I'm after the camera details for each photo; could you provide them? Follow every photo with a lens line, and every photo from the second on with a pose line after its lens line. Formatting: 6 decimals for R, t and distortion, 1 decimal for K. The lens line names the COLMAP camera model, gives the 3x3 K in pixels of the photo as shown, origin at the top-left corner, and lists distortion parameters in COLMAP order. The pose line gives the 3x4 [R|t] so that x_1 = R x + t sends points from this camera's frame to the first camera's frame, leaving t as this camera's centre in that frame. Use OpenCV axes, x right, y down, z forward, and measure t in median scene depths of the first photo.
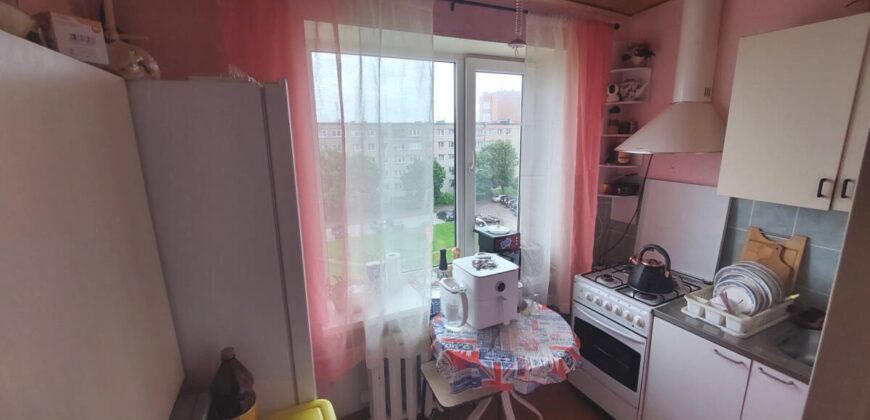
lens RADIAL K [[349.0, 0, 430.4], [0, 349.0, 206.4], [0, 0, 1]] dist [-0.018217, -0.000390]
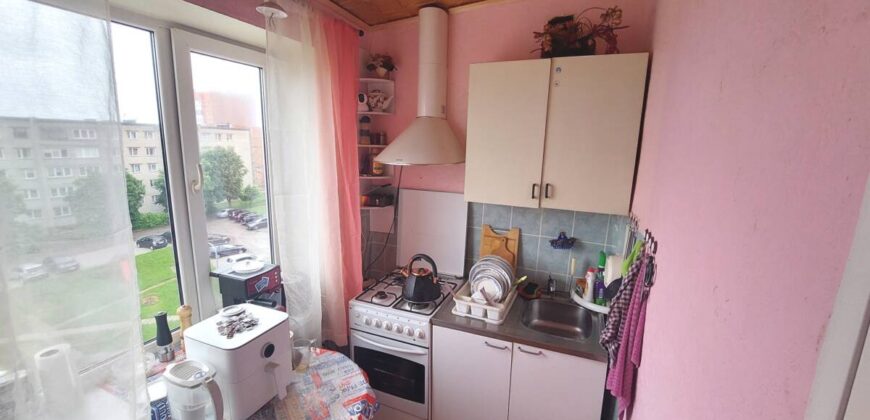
lens RADIAL K [[349.0, 0, 434.7], [0, 349.0, 204.7], [0, 0, 1]] dist [-0.018217, -0.000390]
pose [[0.735393, -0.089441, 0.671713, -0.001869], [0.106771, 0.994163, 0.015483, -0.040301], [-0.669177, 0.060334, 0.740650, 0.180785]]
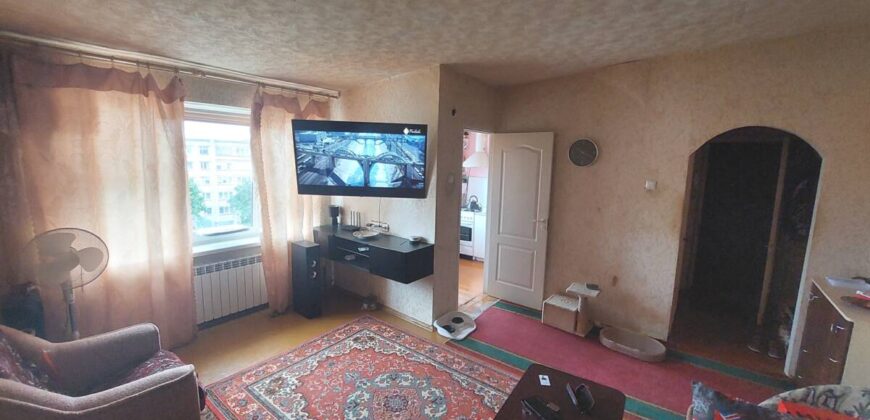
lens RADIAL K [[349.0, 0, 428.8], [0, 349.0, 212.0], [0, 0, 1]] dist [-0.018217, -0.000390]
pose [[0.890223, -0.034612, 0.454207, -1.078349], [0.055838, 0.997881, -0.033399, 0.313355], [-0.452089, 0.055095, 0.890270, -1.521835]]
